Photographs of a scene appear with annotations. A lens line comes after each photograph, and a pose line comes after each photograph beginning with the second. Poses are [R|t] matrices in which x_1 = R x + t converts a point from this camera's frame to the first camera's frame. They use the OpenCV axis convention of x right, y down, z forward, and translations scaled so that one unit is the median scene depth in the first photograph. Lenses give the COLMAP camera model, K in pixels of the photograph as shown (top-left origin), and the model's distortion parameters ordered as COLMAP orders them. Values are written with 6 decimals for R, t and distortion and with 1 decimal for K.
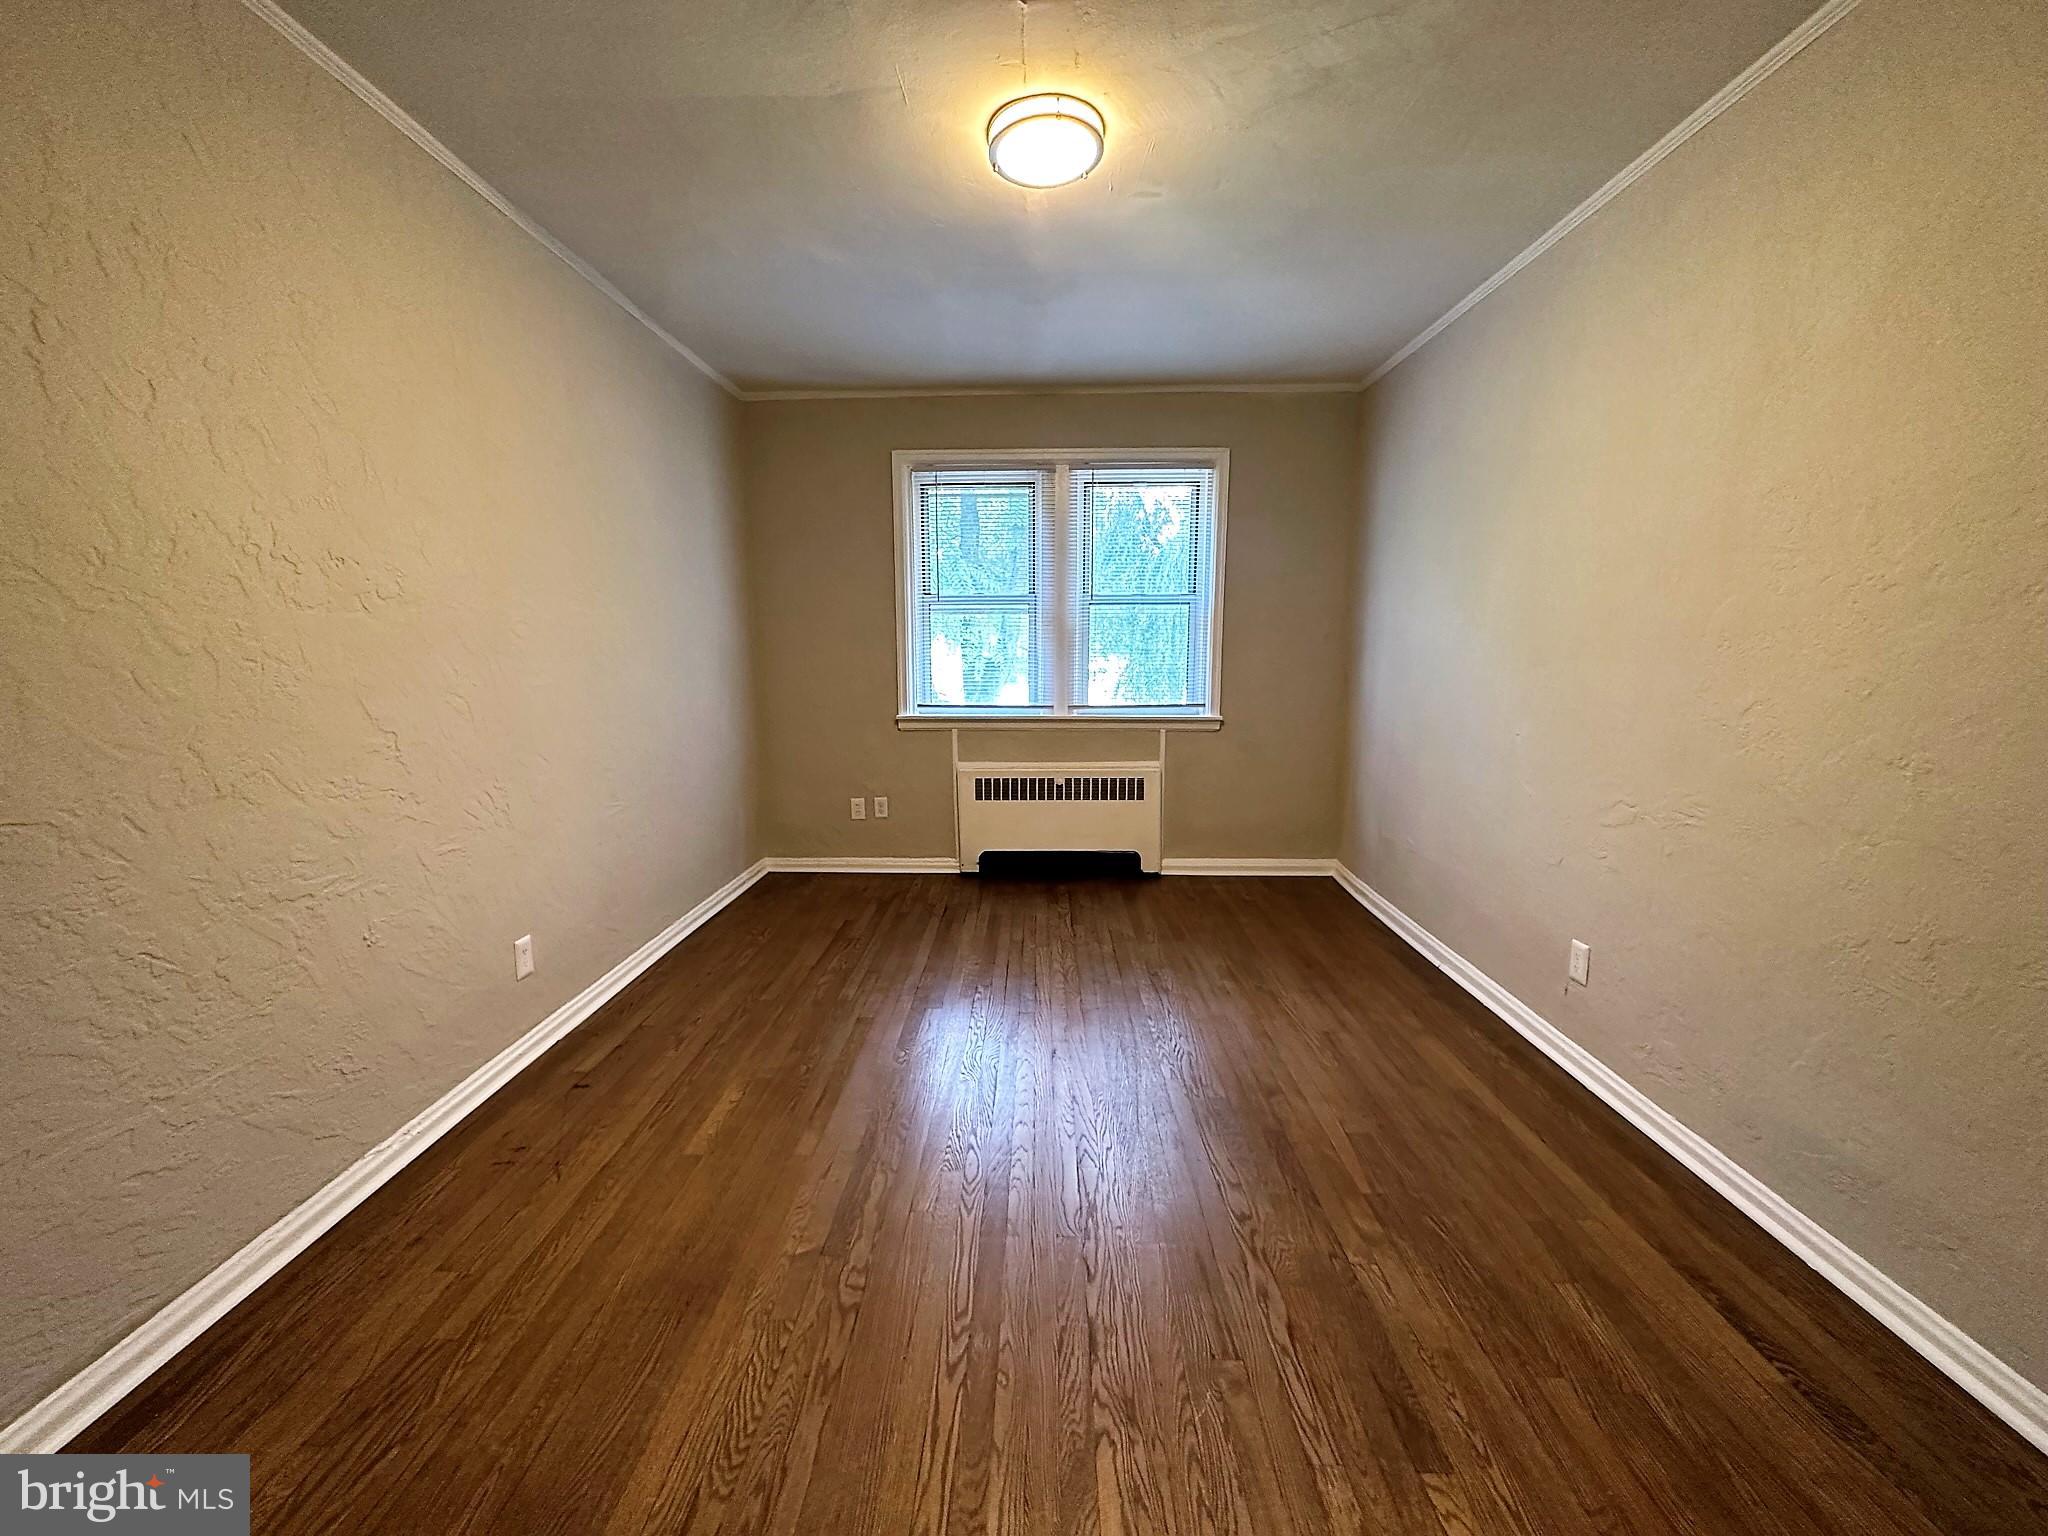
lens RADIAL K [[782.8, 0, 1025.6], [0, 782.8, 724.9], [0, 0, 1]] dist [-0.000033, -0.000016]
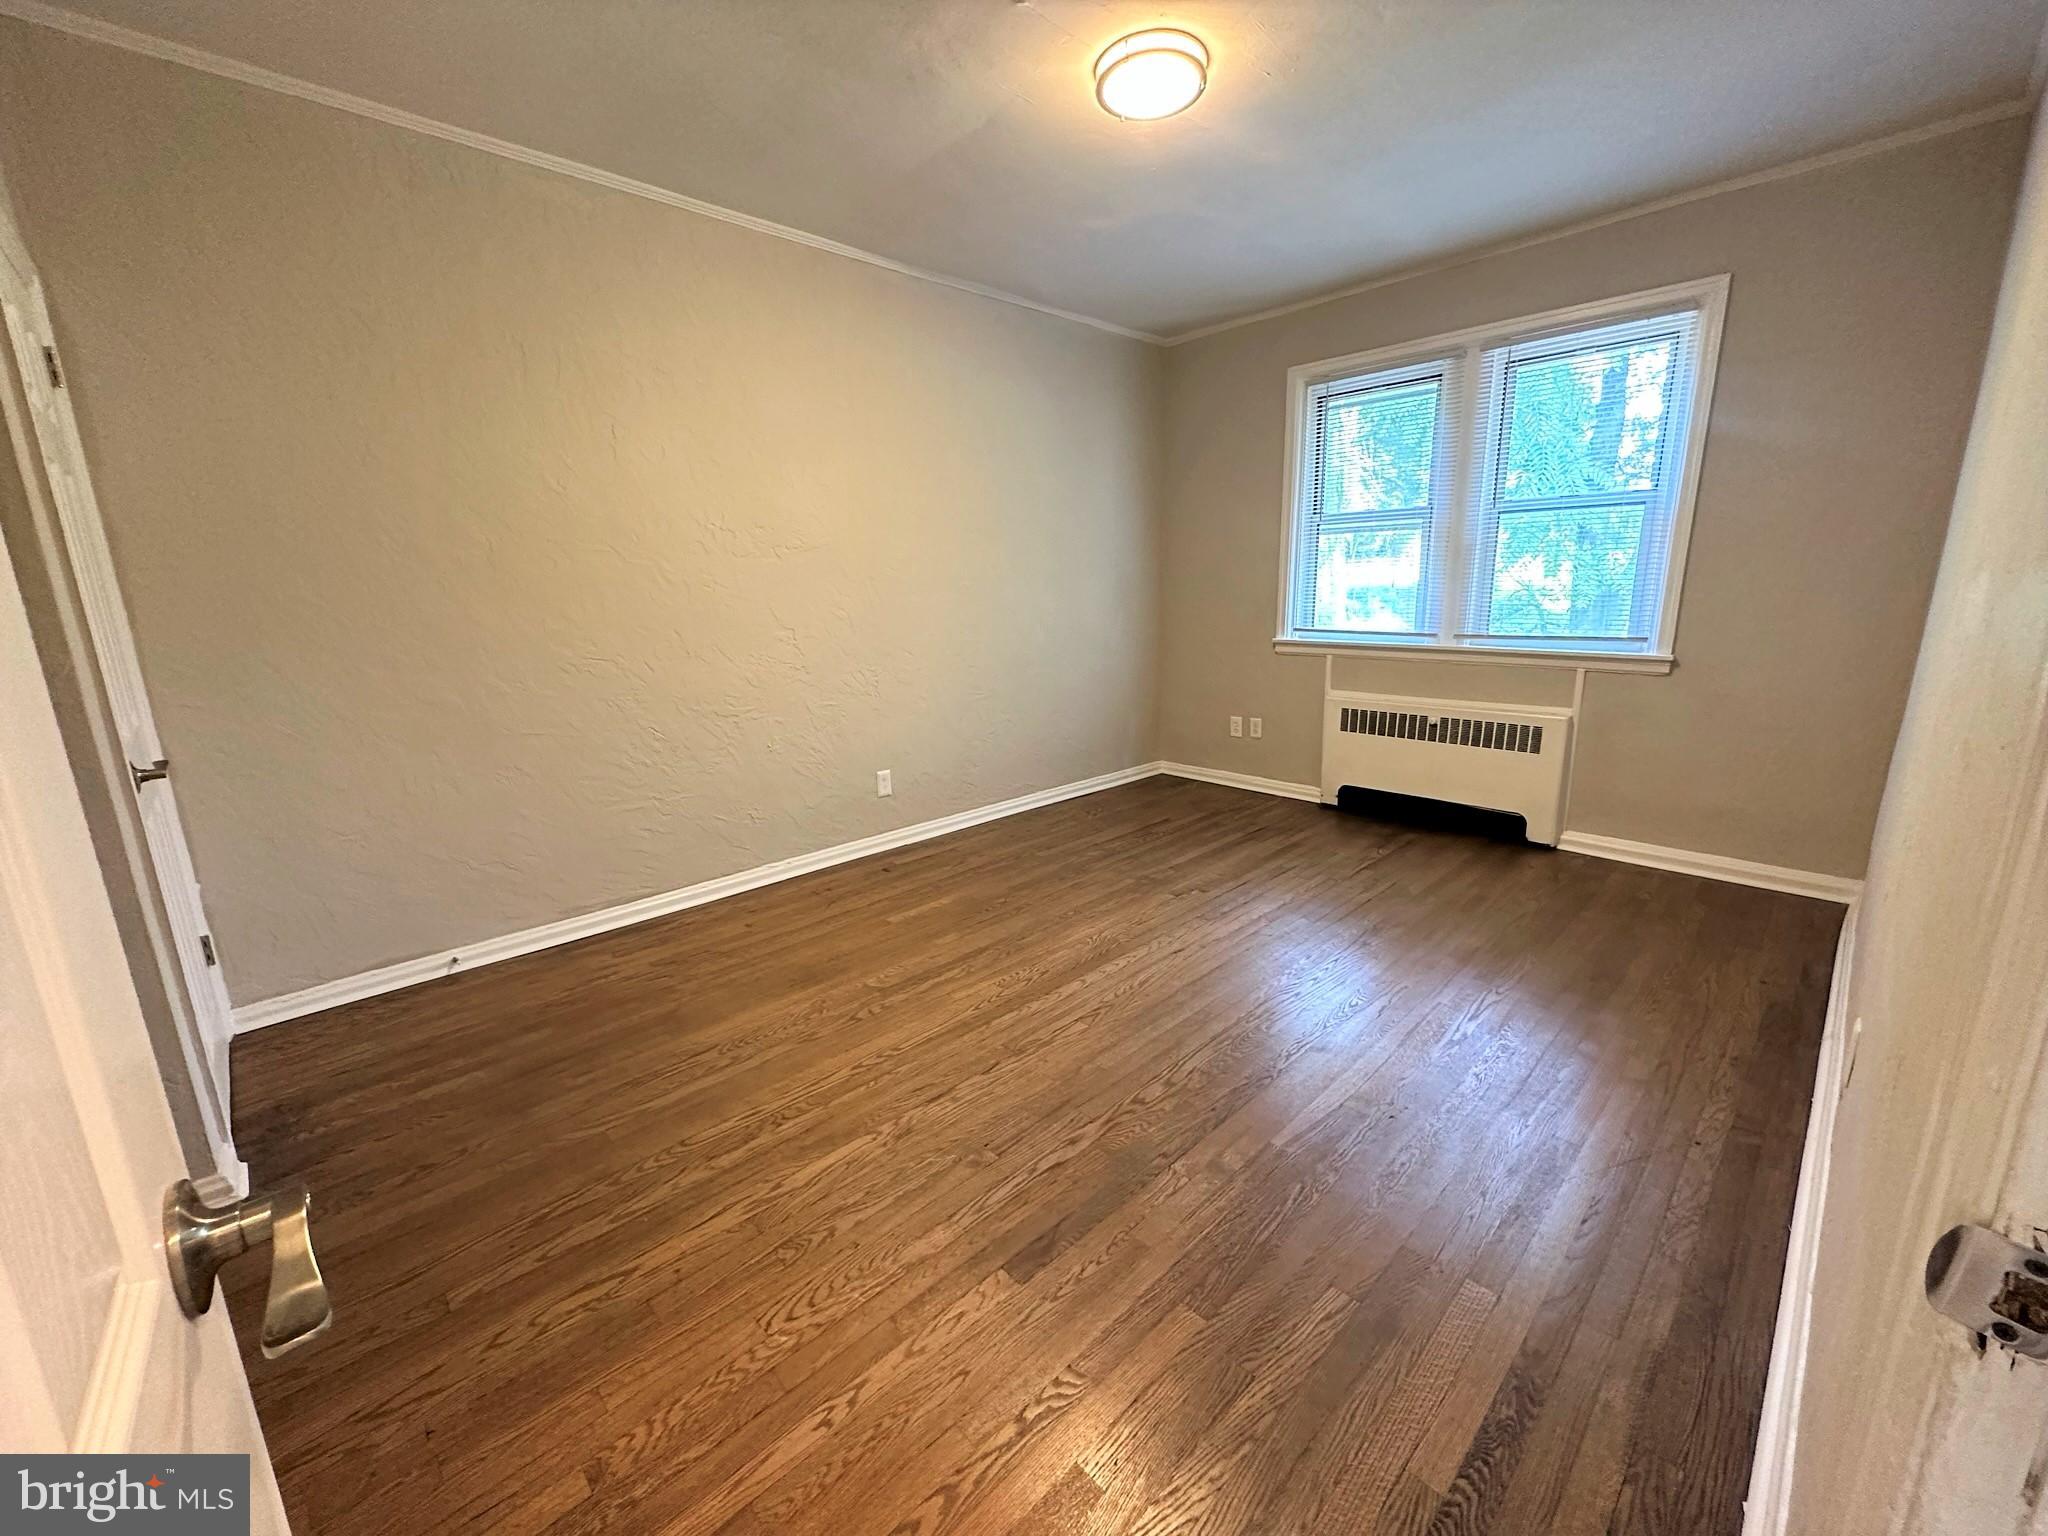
lens RADIAL K [[792.2, 0, 1046.8], [0, 792.2, 711.7], [0, 0, 1]] dist [-0.000427, -0.000020]
pose [[0.733376, 0.098971, -0.672580, 0.335762], [-0.047891, 0.994409, 0.094107, -0.000525], [0.678134, -0.036805, 0.734016, 0.050793]]
